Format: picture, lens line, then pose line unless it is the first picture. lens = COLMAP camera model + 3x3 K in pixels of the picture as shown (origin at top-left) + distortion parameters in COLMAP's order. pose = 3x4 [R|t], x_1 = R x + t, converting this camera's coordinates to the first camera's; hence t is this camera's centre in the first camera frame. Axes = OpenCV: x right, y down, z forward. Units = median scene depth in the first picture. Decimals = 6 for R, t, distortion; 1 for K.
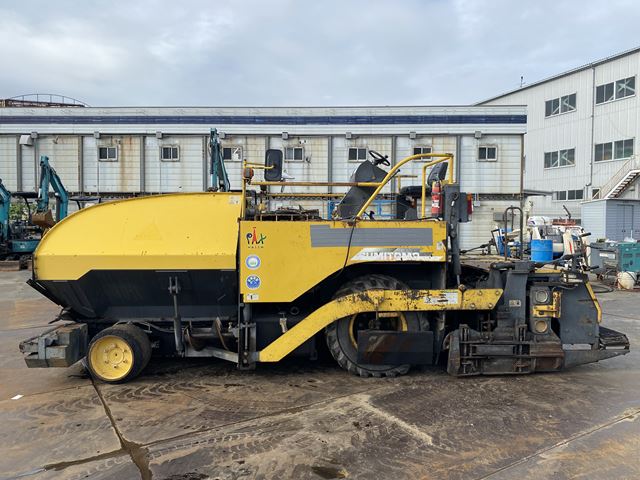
lens RADIAL K [[490.1, 0, 317.8], [0, 490.1, 237.6], [0, 0, 1]] dist [0.015685, -0.003919]
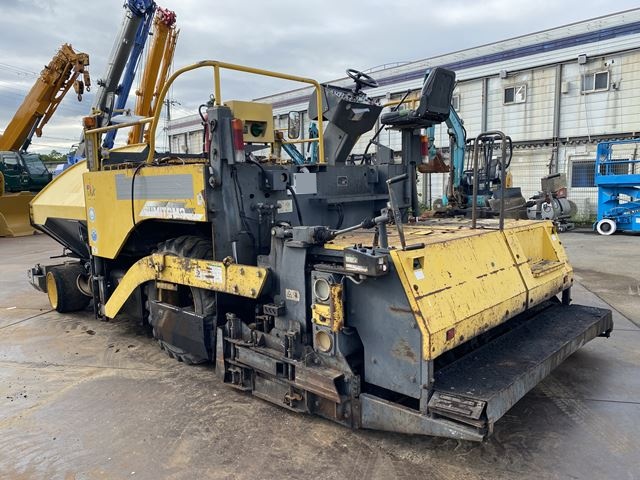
lens RADIAL K [[490.1, 0, 314.7], [0, 490.1, 241.6], [0, 0, 1]] dist [0.015685, -0.003919]
pose [[0.689347, 0.065464, -0.721468, 0.870923], [0.001339, 0.995792, 0.091635, 0.012739], [0.724430, -0.064135, 0.686358, 0.623443]]
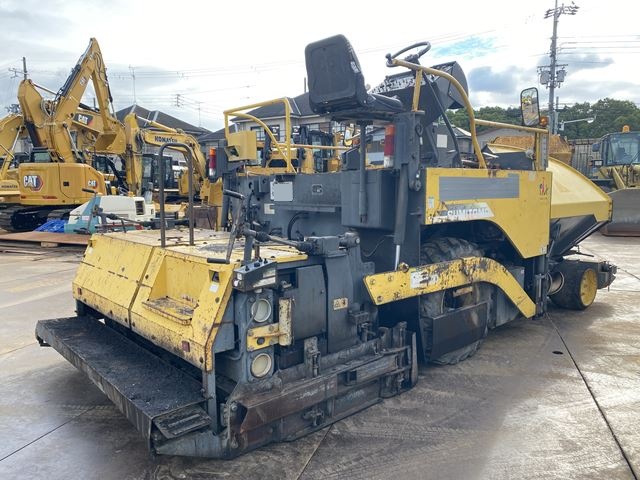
lens RADIAL K [[490.1, 0, 319.9], [0, 490.1, 240.8], [0, 0, 1]] dist [0.015685, -0.003919]
pose [[-0.773508, 0.073936, -0.629459, 0.799922], [-0.019288, 0.989966, 0.139984, -0.046660], [0.633492, 0.120420, -0.764321, 1.946883]]
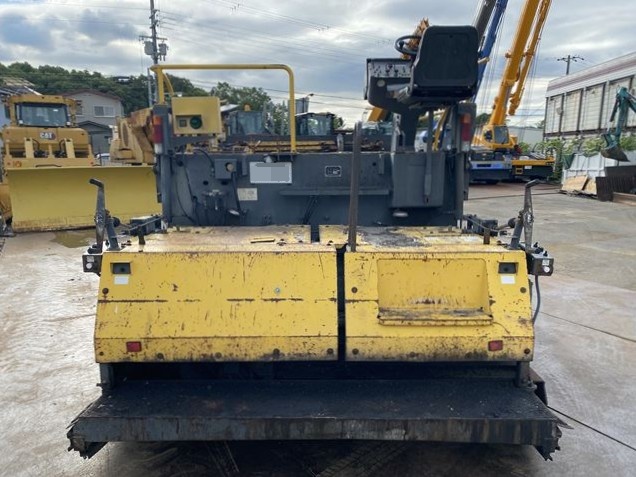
lens RADIAL K [[487.1, 0, 318.2], [0, 487.1, 240.7], [0, 0, 1]] dist [0.015685, -0.003919]
pose [[-0.032331, 0.178578, -0.983394, 1.070242], [-0.037175, 0.983013, 0.179731, -0.045961], [0.998786, 0.042368, -0.025143, 1.277970]]
